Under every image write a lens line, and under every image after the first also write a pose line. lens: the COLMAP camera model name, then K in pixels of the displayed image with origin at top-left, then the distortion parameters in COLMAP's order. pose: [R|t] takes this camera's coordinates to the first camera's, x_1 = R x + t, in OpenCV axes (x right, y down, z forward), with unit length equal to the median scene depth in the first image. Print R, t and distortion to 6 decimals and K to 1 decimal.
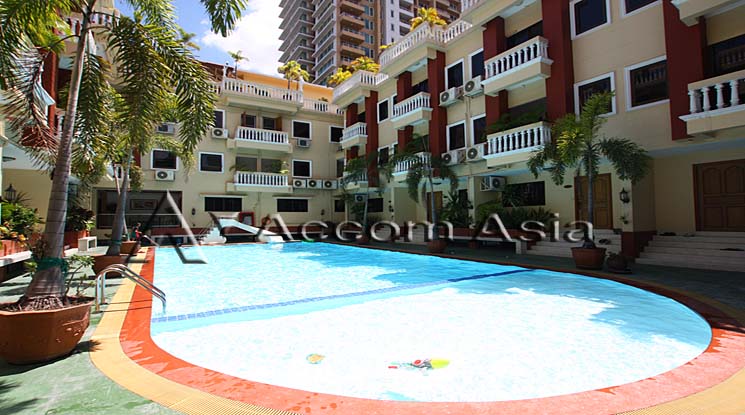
lens RADIAL K [[353.5, 0, 372.5], [0, 353.5, 207.5], [0, 0, 1]] dist [-0.013925, 0.000627]
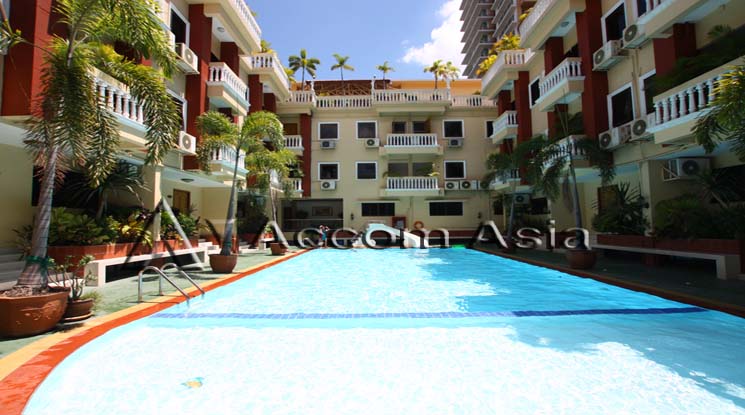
lens RADIAL K [[353.5, 0, 372.5], [0, 353.5, 207.5], [0, 0, 1]] dist [-0.013925, 0.000627]
pose [[0.849026, -0.025615, -0.527731, 0.127606], [0.020286, 0.999668, -0.015884, 0.002098], [0.527962, 0.002780, 0.849263, 0.090947]]
